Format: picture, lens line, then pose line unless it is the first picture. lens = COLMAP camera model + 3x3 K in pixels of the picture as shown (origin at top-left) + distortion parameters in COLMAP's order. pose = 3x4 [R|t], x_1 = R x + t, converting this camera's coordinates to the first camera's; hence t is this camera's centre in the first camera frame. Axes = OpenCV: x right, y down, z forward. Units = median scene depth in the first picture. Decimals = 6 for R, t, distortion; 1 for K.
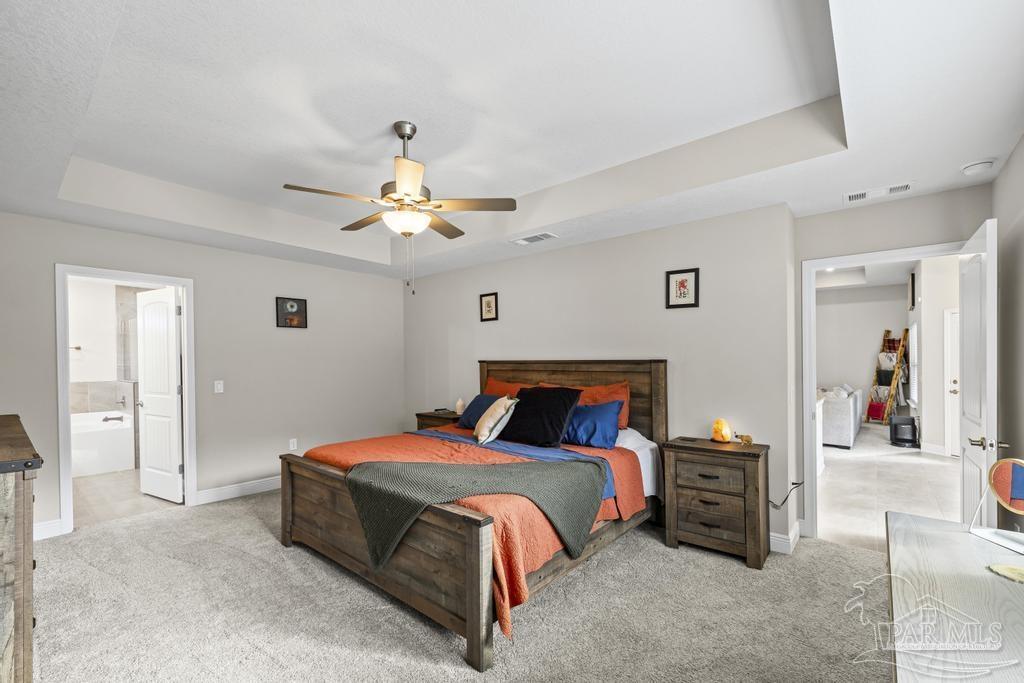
lens RADIAL K [[430.9, 0, 498.0], [0, 430.9, 363.0], [0, 0, 1]] dist [0.004080, -0.001141]
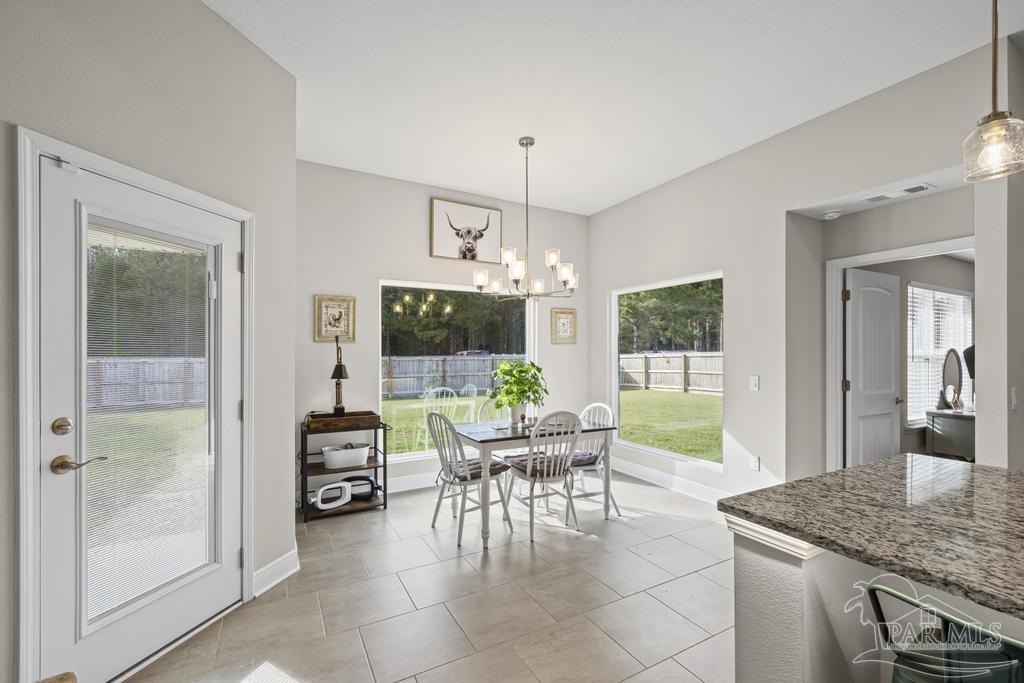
lens RADIAL K [[430.9, 0, 510.0], [0, 430.9, 351.4], [0, 0, 1]] dist [0.004080, -0.001141]
pose [[-0.942095, 0.008489, 0.335238, 0.479133], [0.005089, 0.999926, -0.011021, 0.001692], [-0.335307, -0.008677, -0.942069, 0.773249]]
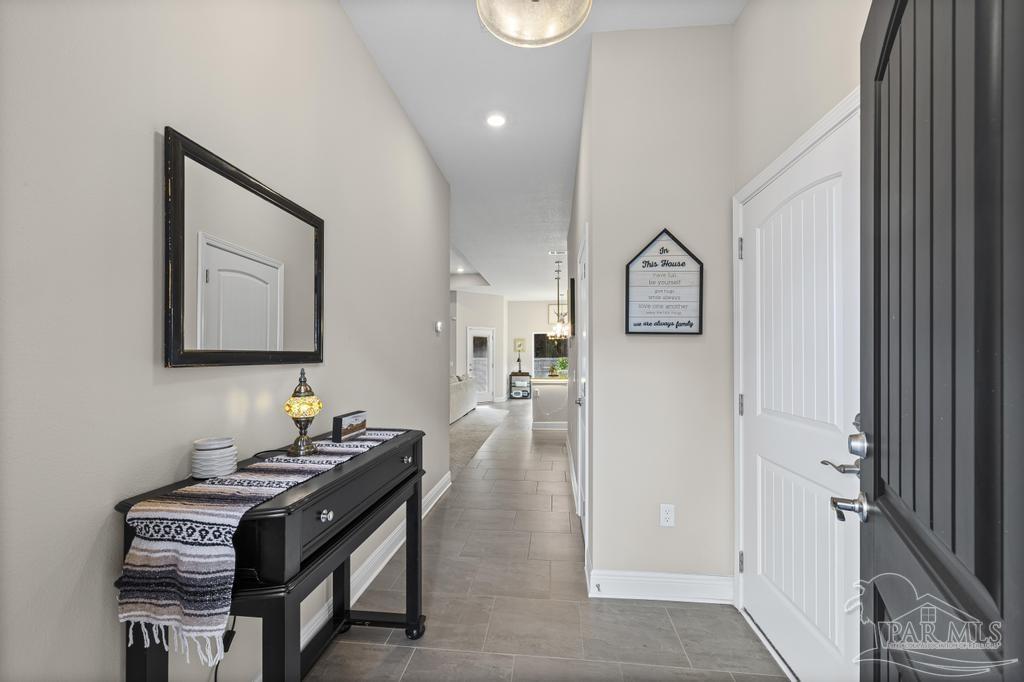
lens RADIAL K [[430.9, 0, 510.1], [0, 430.9, 351.9], [0, 0, 1]] dist [0.004080, -0.001141]
pose [[-0.584284, 0.019917, 0.811305, -0.404010], [0.003935, 0.999757, -0.021709, 0.019132], [-0.811540, -0.009492, -0.584220, 1.325245]]
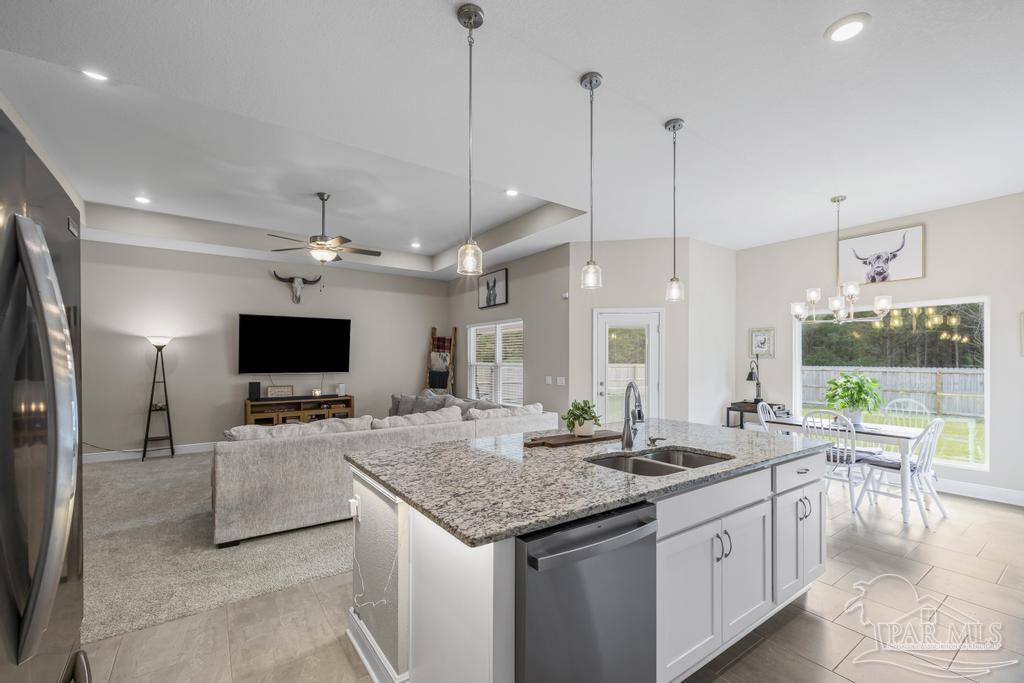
lens RADIAL K [[430.9, 0, 511.4], [0, 430.9, 358.2], [0, 0, 1]] dist [0.004080, -0.001141]
pose [[0.225232, 0.016322, 0.974168, 0.040268], [-0.009873, 0.999847, -0.014470, 0.001065], [-0.974255, -0.006358, 0.225359, 0.656280]]
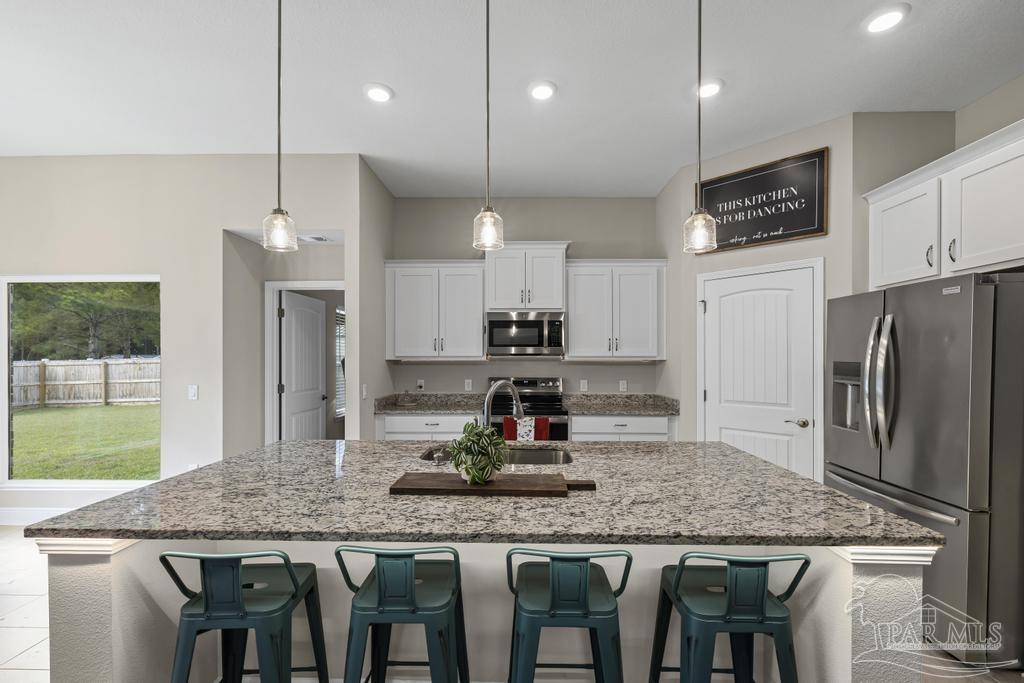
lens RADIAL K [[430.9, 0, 510.2], [0, 430.9, 354.9], [0, 0, 1]] dist [0.004080, -0.001141]
pose [[-0.763709, 0.005146, -0.645541, 0.434856], [0.010238, 0.999939, -0.004141, -0.002037], [0.645480, -0.009772, -0.763715, 0.816672]]
